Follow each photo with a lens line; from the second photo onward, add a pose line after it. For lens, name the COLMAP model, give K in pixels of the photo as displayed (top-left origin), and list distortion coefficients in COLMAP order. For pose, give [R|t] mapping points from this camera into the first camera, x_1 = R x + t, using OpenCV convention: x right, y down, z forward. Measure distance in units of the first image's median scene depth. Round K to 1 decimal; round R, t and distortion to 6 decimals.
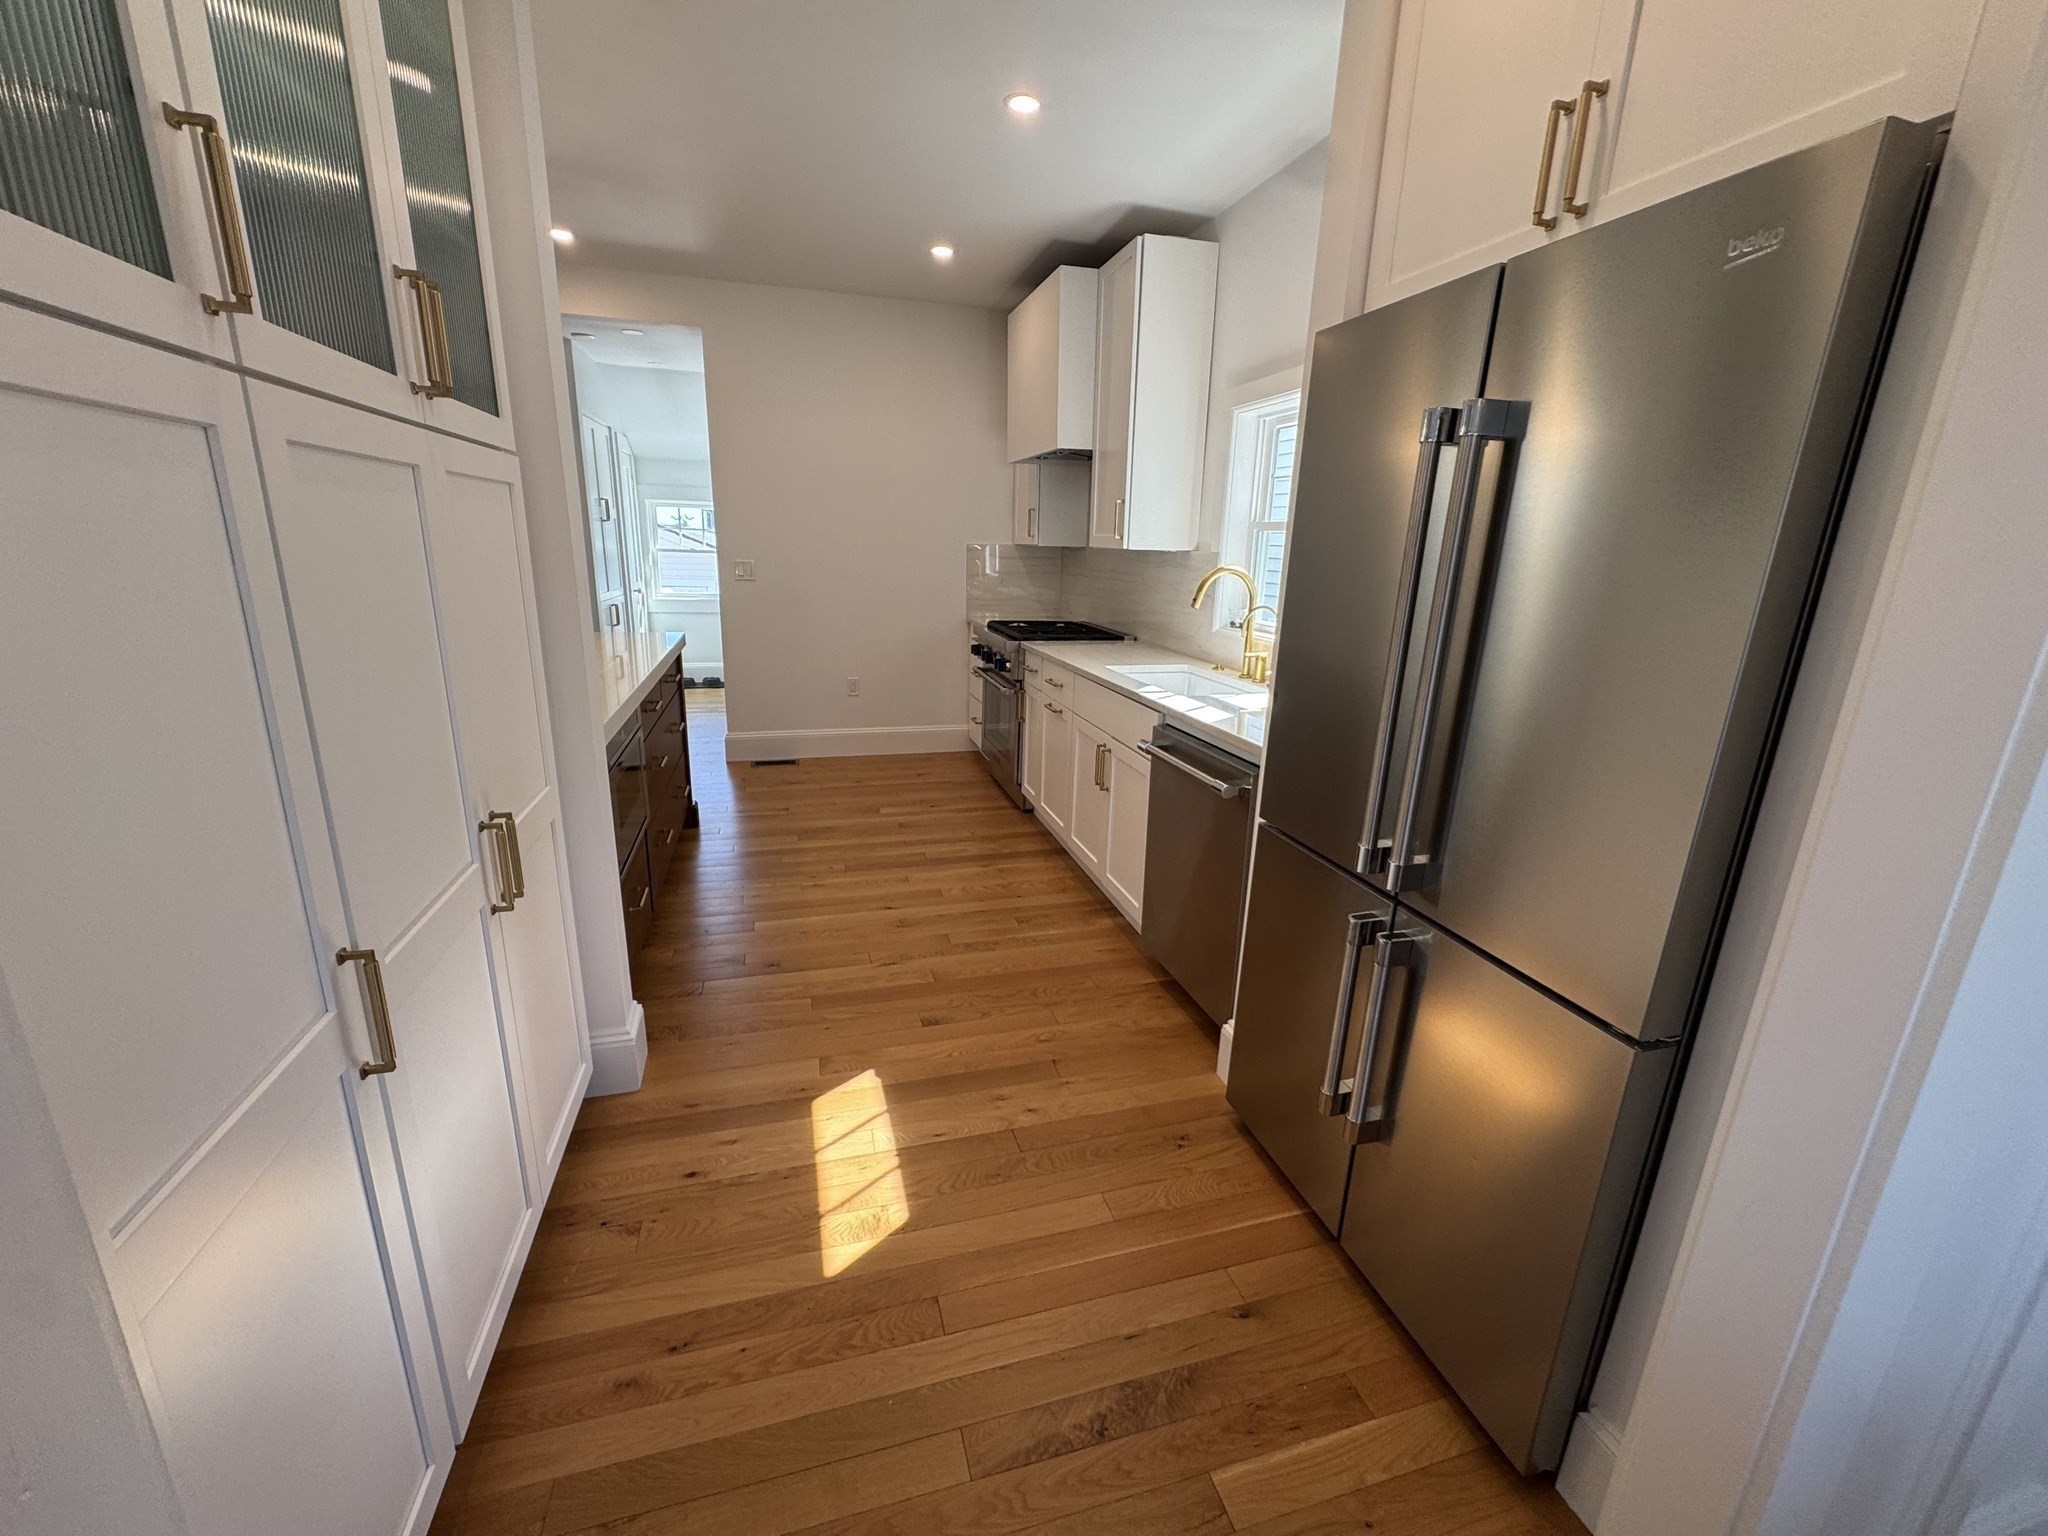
lens RADIAL K [[823.7, 0, 1024.2], [0, 823.7, 767.5], [0, 0, 1]] dist [0.002839, -0.000409]
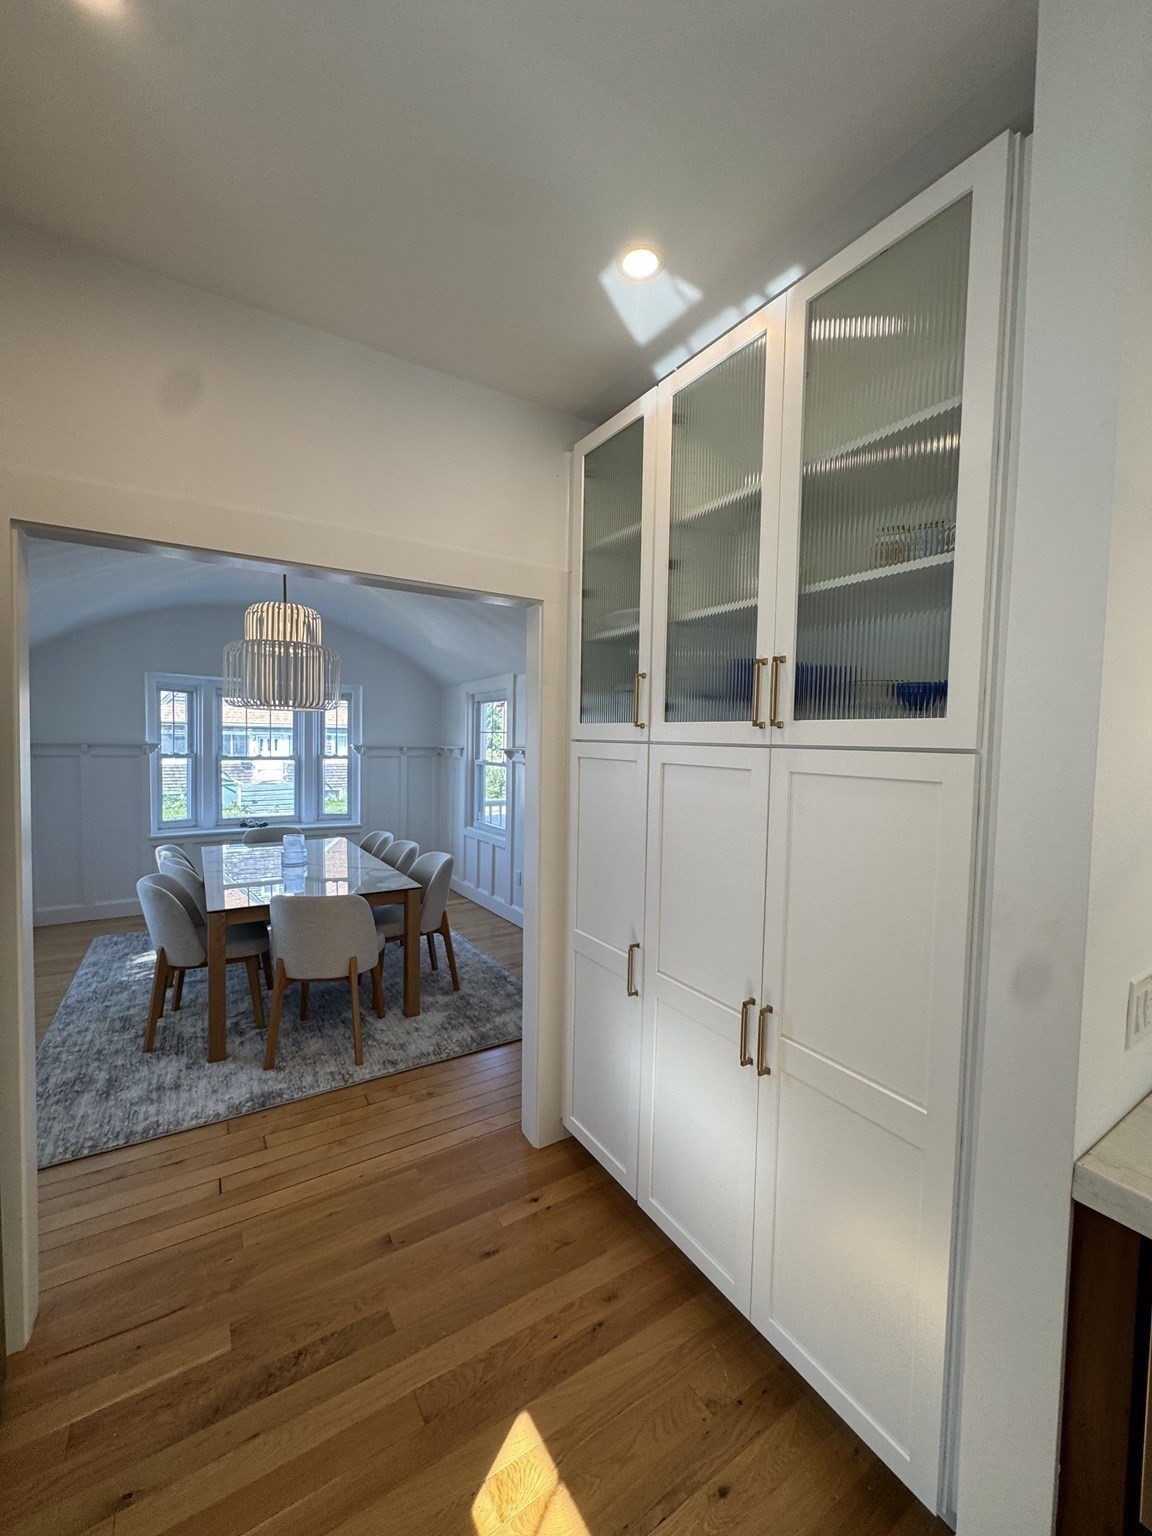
lens RADIAL K [[617.8, 0, 578.1], [0, 617.8, 766.2], [0, 0, 1]] dist [0.002839, -0.000409]
pose [[-0.956456, -0.037267, -0.289487, -0.024875], [-0.123658, 0.950143, 0.286246, -0.562062], [0.264386, 0.309579, -0.913379, 1.671937]]
